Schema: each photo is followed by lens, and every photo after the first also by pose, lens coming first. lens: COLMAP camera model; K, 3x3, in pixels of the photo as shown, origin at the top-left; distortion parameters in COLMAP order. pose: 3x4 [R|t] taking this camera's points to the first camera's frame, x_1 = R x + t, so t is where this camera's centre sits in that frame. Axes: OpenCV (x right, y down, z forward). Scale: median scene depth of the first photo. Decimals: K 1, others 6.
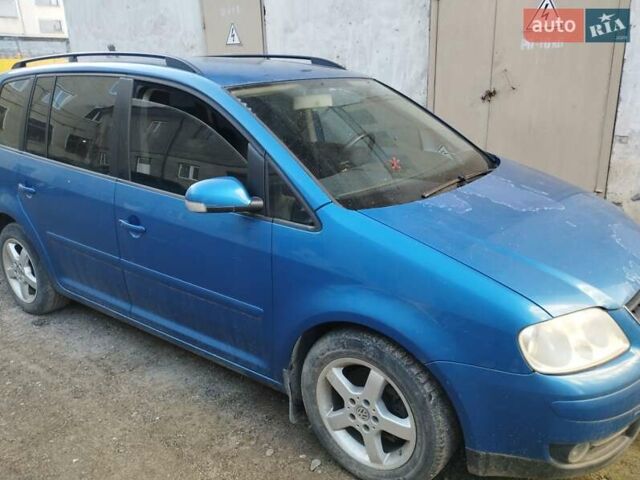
lens RADIAL K [[525.9, 0, 320.0], [0, 525.9, 240.0], [0, 0, 1]] dist [0.051035, -0.004099]
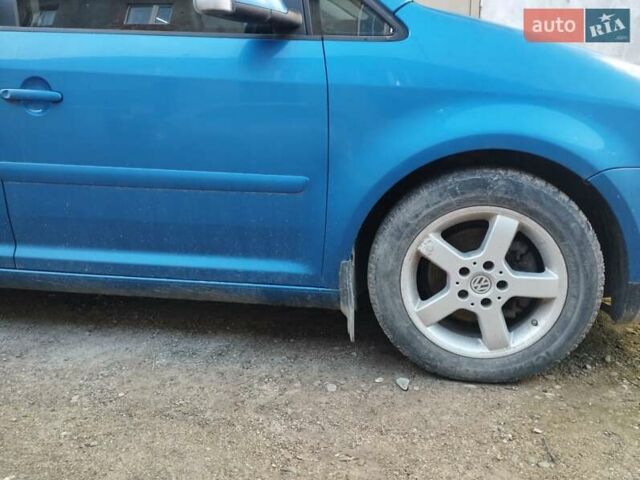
lens RADIAL K [[525.9, 0, 320.0], [0, 525.9, 240.0], [0, 0, 1]] dist [0.051035, -0.004099]
pose [[0.897696, -0.091810, 0.430944, -0.437605], [0.126846, 0.990494, -0.053214, 0.276127], [-0.421962, 0.102433, 0.900808, 0.414404]]
